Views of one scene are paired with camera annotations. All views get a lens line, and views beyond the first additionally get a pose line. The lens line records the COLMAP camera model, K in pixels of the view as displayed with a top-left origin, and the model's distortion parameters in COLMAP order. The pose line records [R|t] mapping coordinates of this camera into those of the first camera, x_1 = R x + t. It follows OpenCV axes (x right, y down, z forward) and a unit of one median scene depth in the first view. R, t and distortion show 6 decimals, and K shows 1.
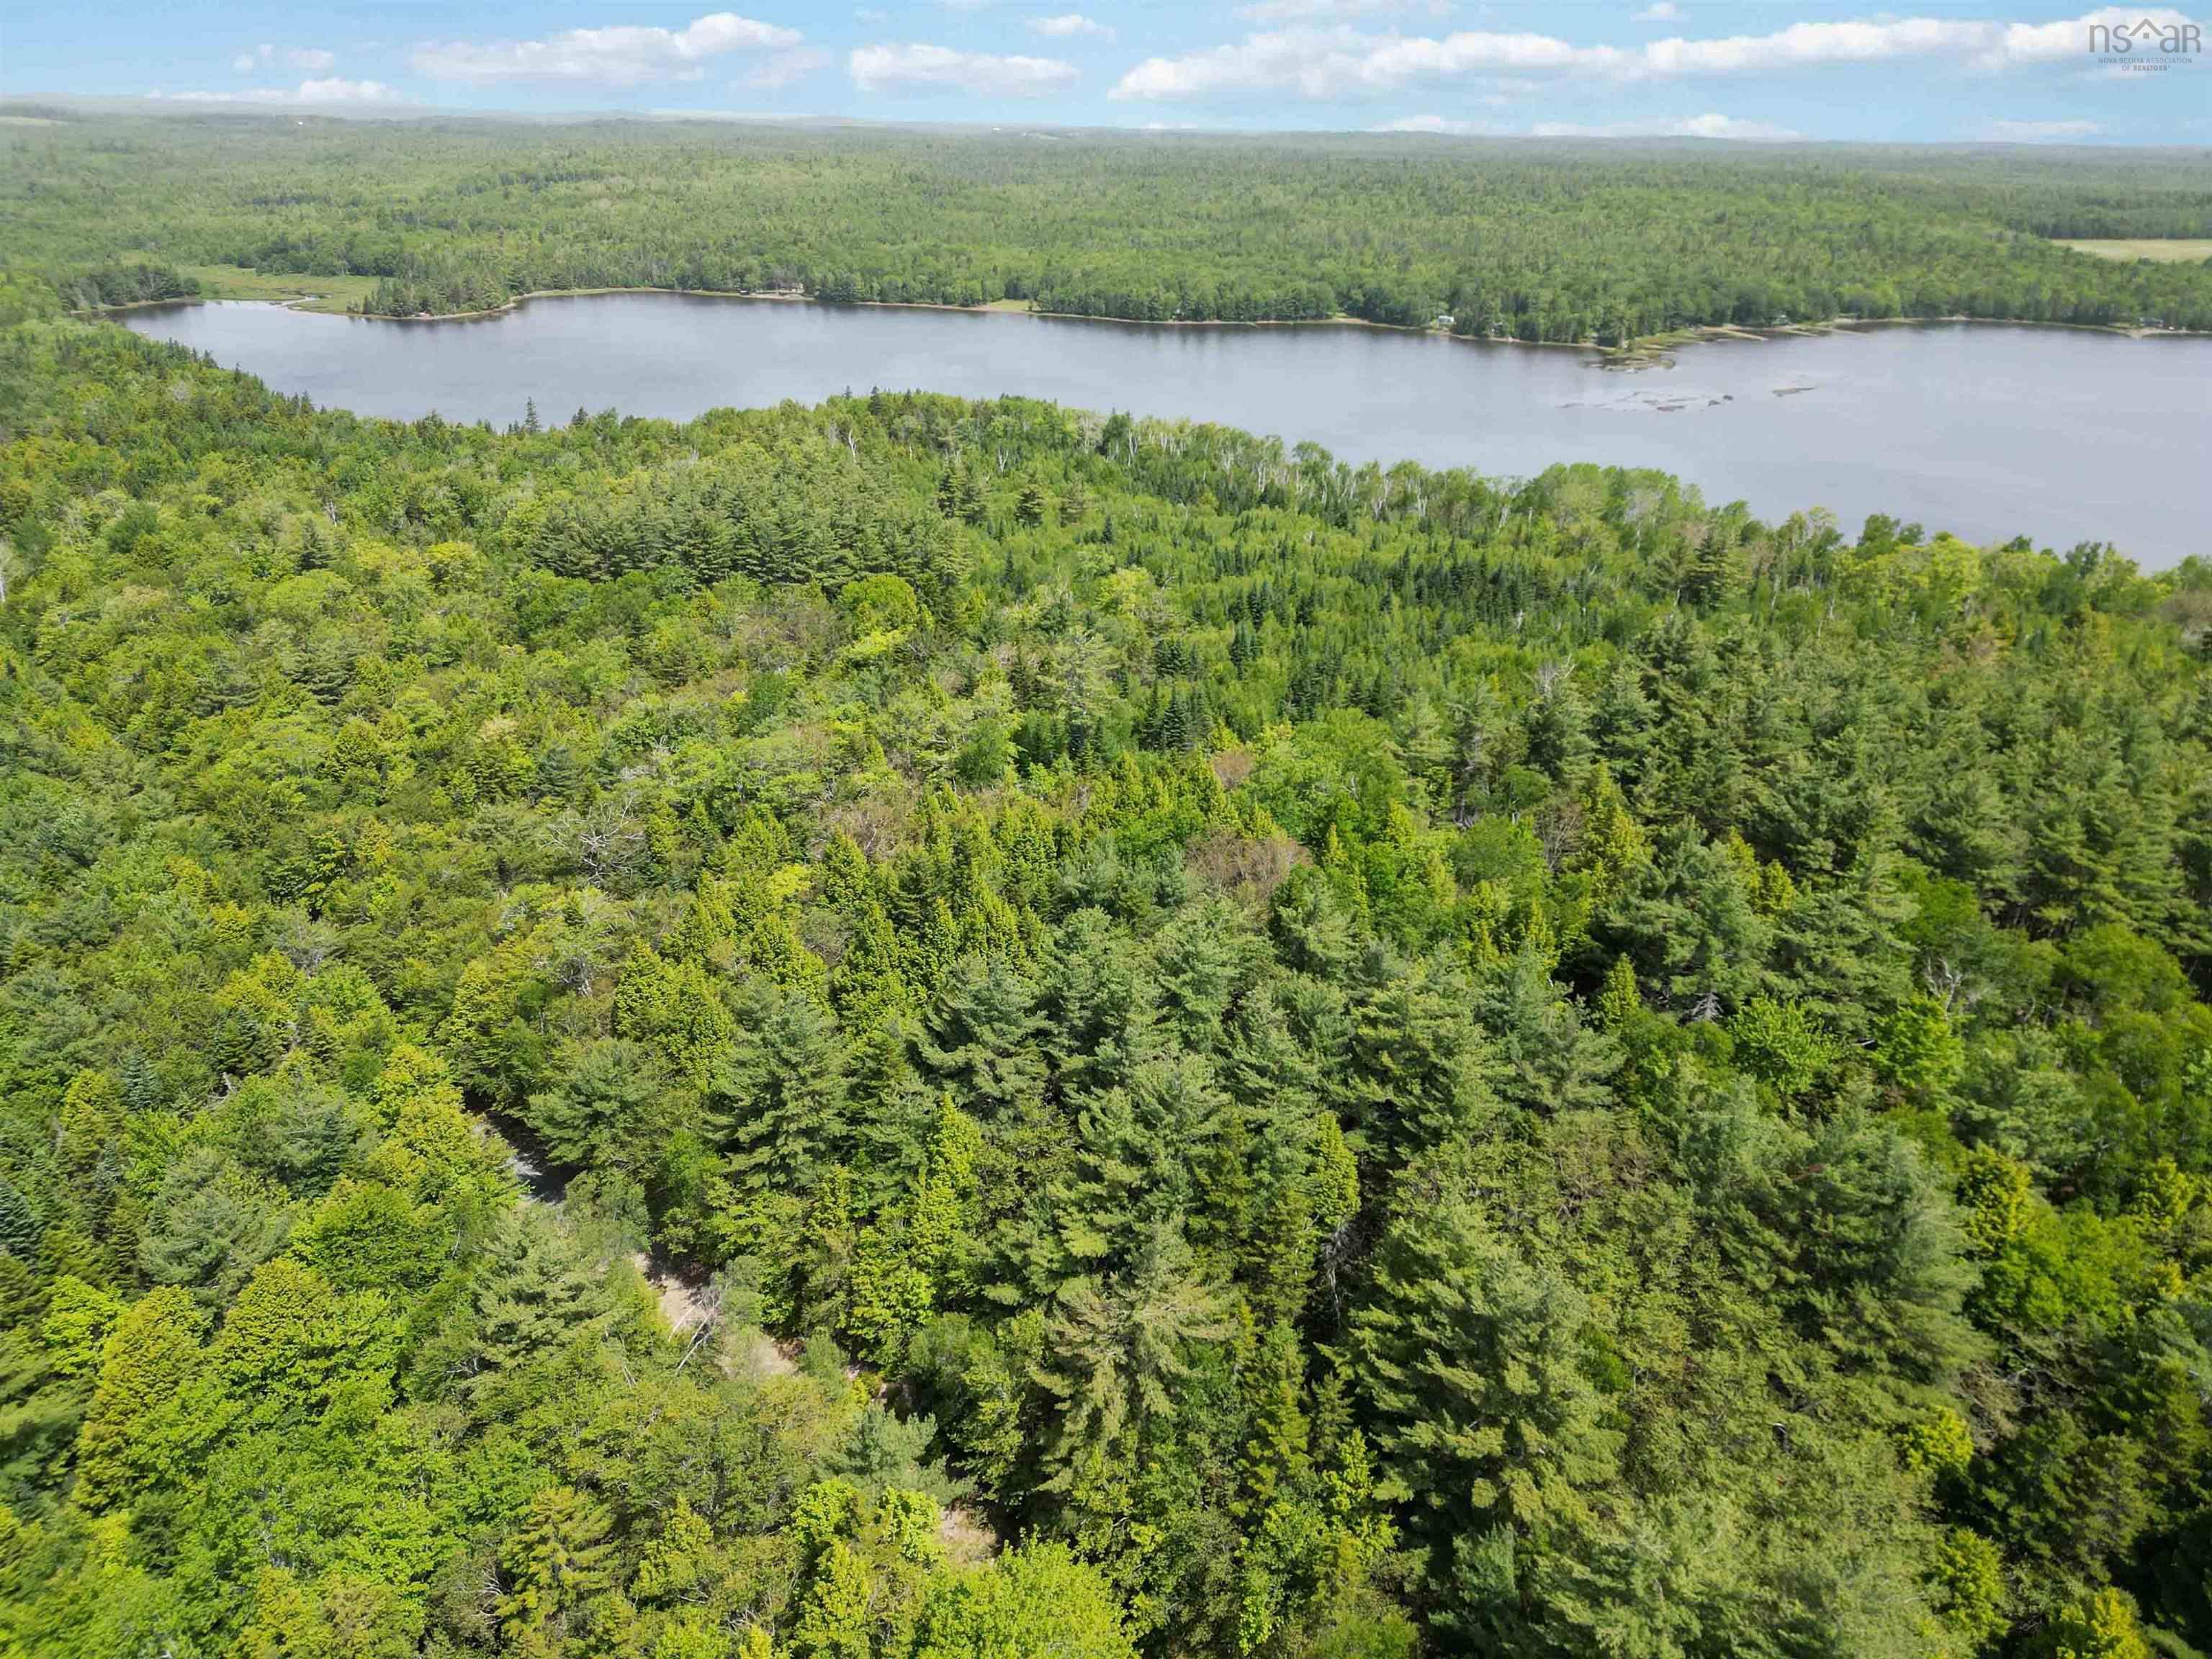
lens RADIAL K [[1523.3, 0, 1081.8], [0, 1523.3, 827.3], [0, 0, 1]] dist [0.060265, -0.050607]
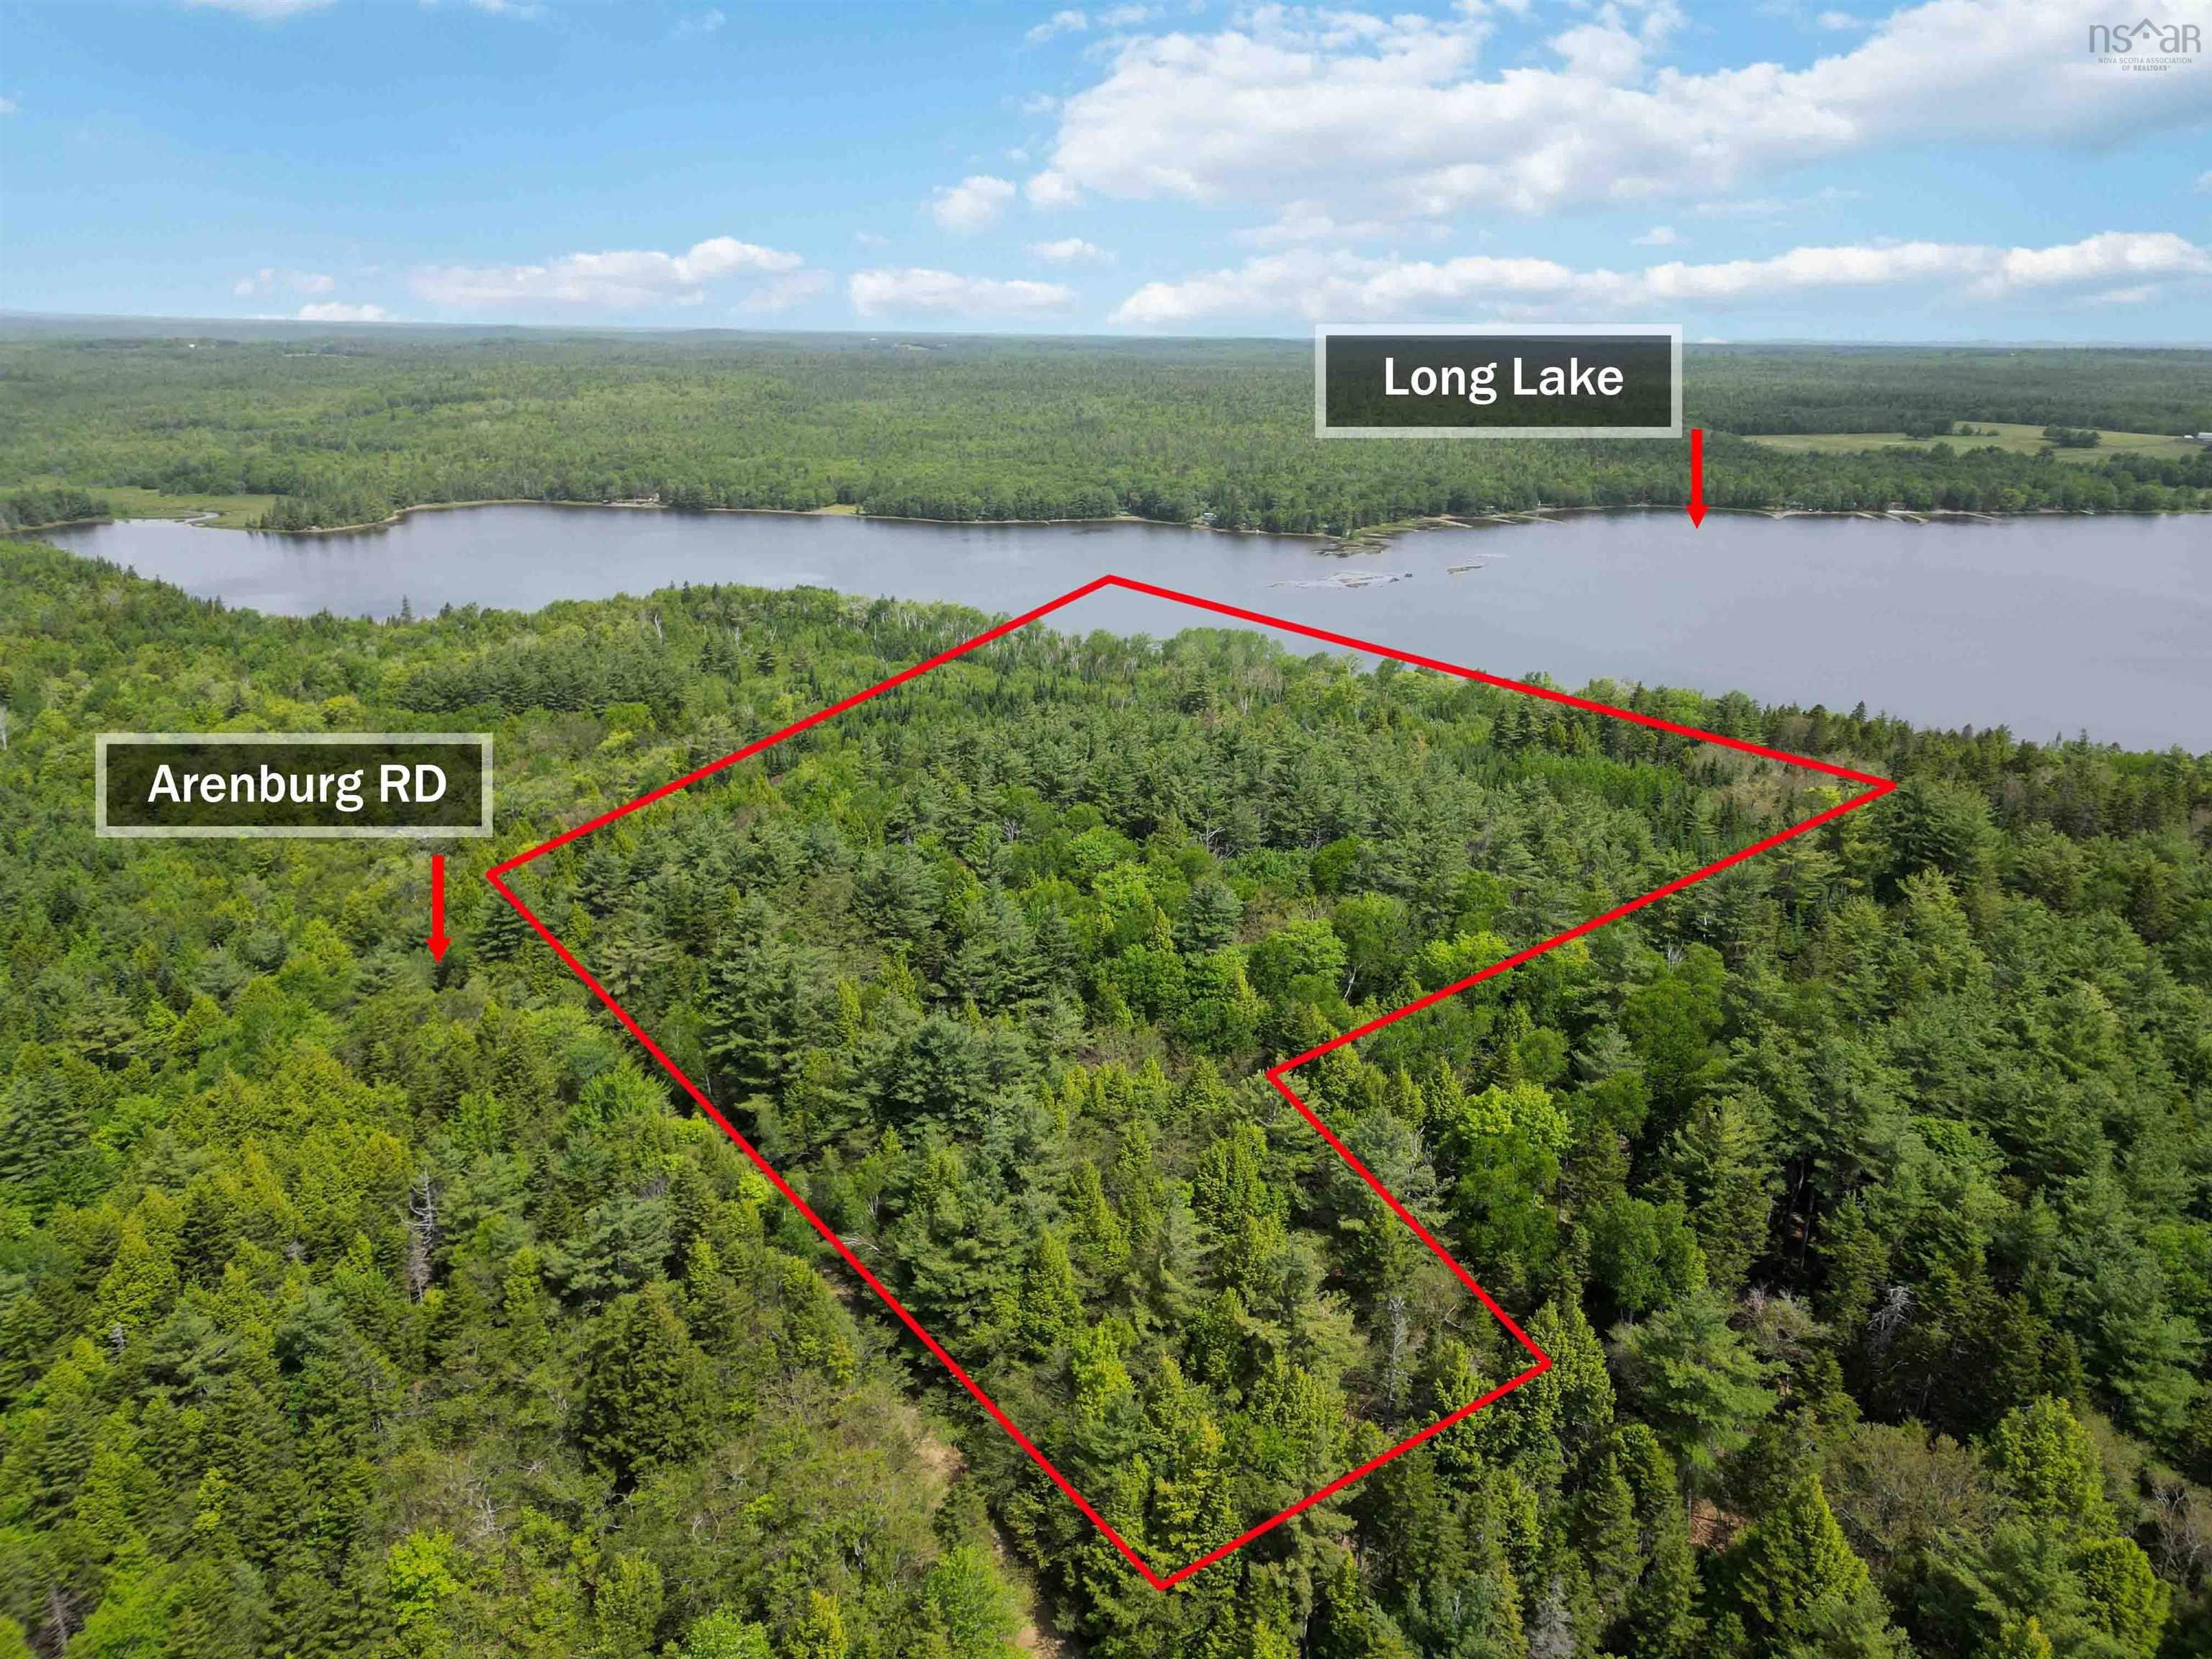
lens RADIAL K [[1523.3, 0, 1087.5], [0, 1523.3, 831.4], [0, 0, 1]] dist [0.060265, -0.050607]
pose [[0.997074, -0.033540, 0.068698, 0.266618], [0.041010, 0.993042, -0.110392, 0.187291], [-0.064517, 0.112886, 0.991511, -0.666580]]
